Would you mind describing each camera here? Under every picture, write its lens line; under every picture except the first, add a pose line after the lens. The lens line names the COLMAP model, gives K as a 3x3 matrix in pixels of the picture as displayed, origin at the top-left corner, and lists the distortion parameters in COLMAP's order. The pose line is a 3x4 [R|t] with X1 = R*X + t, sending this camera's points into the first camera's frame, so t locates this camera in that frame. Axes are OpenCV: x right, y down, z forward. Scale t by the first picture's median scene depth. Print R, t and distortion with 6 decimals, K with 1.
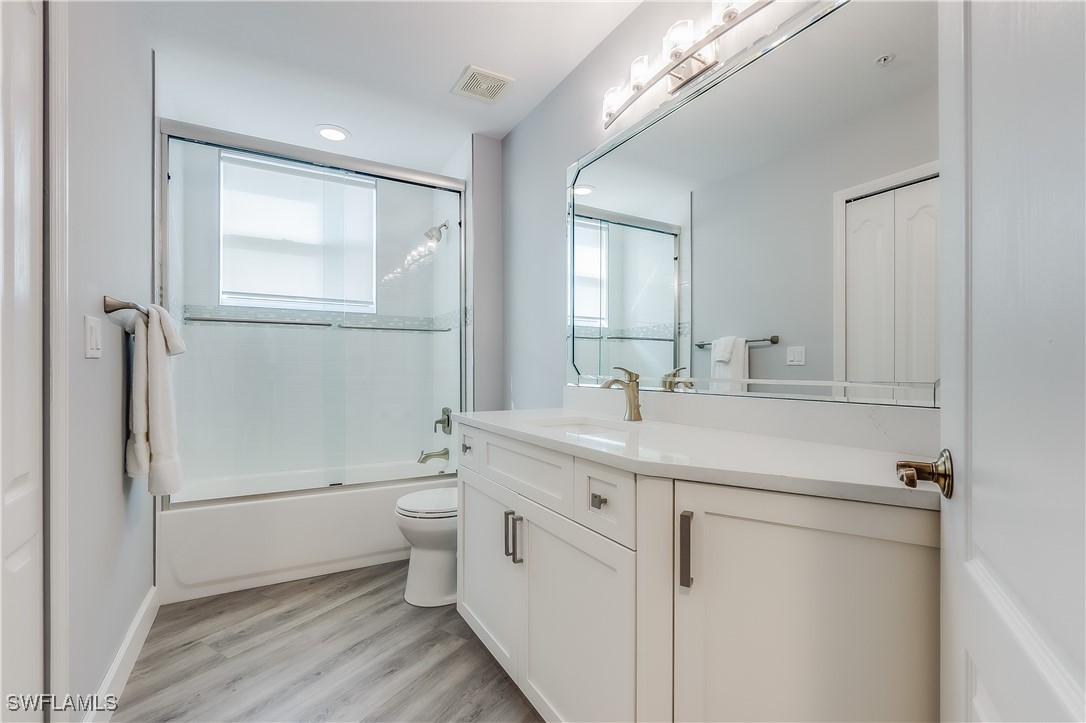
lens RADIAL K [[479.8, 0, 550.4], [0, 479.8, 367.0], [0, 0, 1]] dist [-0.008381, 0.002829]
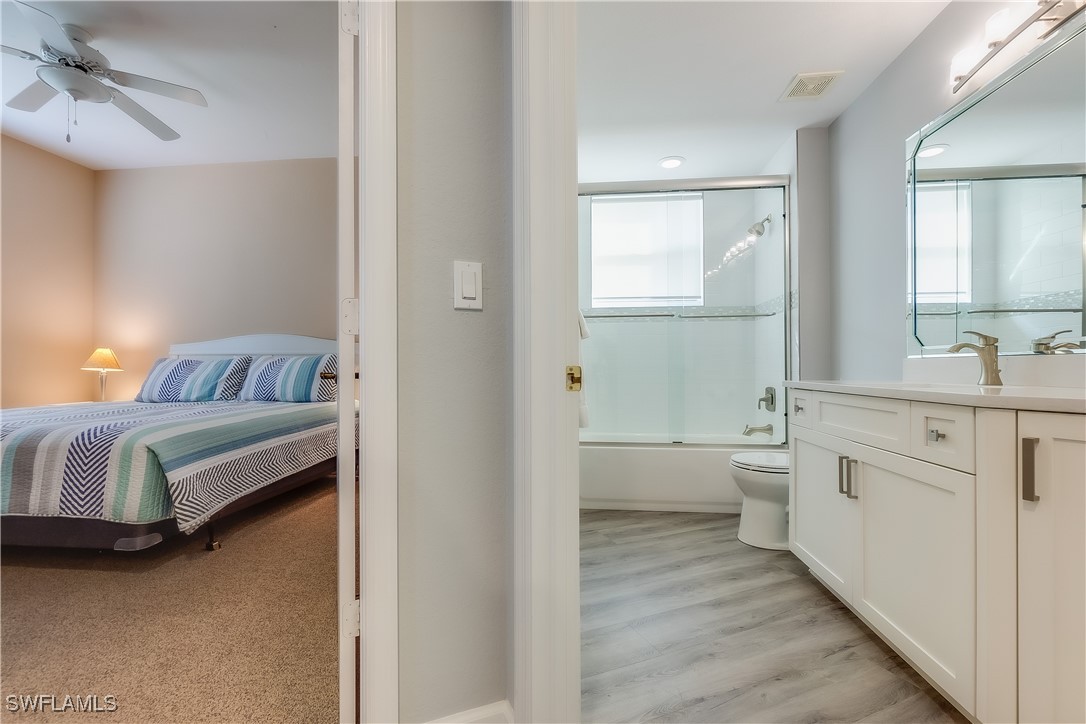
lens RADIAL K [[479.8, 0, 537.9], [0, 479.8, 368.7], [0, 0, 1]] dist [-0.008381, 0.002829]
pose [[0.805153, -0.003900, -0.593054, 0.004865], [0.006411, 0.999977, 0.002127, 0.055335], [0.593032, -0.005514, 0.805160, -0.270928]]
